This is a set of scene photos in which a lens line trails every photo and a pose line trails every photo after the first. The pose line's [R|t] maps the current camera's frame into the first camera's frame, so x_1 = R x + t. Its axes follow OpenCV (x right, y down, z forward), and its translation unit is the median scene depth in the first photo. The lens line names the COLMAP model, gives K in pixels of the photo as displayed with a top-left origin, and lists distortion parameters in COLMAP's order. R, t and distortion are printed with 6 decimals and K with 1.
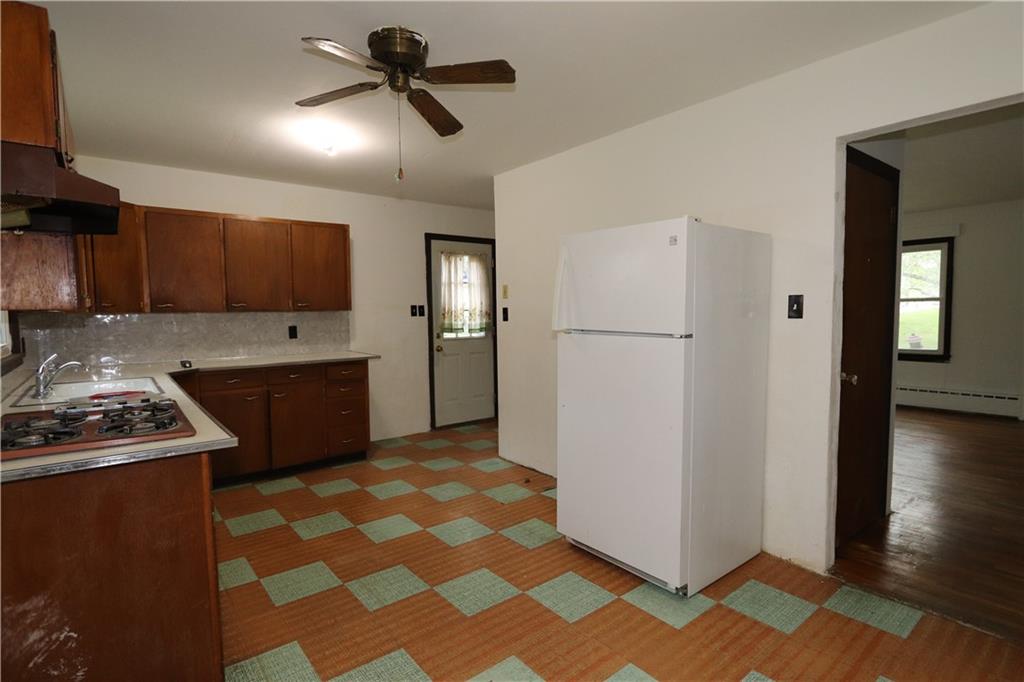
lens RADIAL K [[500.2, 0, 532.9], [0, 500.2, 348.0], [0, 0, 1]] dist [-0.004463, -0.000211]
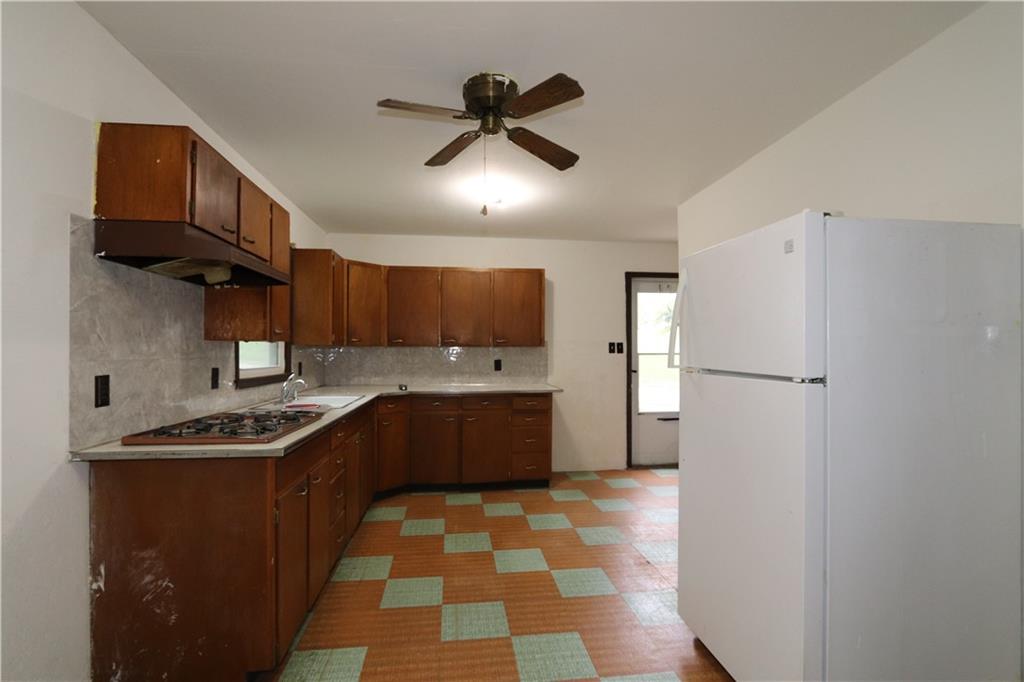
lens RADIAL K [[473.0, 0, 511.8], [0, 473.0, 346.2], [0, 0, 1]] dist [-0.017950, 0.001160]
pose [[0.852745, 0.006529, -0.522286, 0.176227], [-0.049263, 0.996470, -0.067976, -0.003801], [0.519999, 0.083696, 0.850057, 0.137451]]
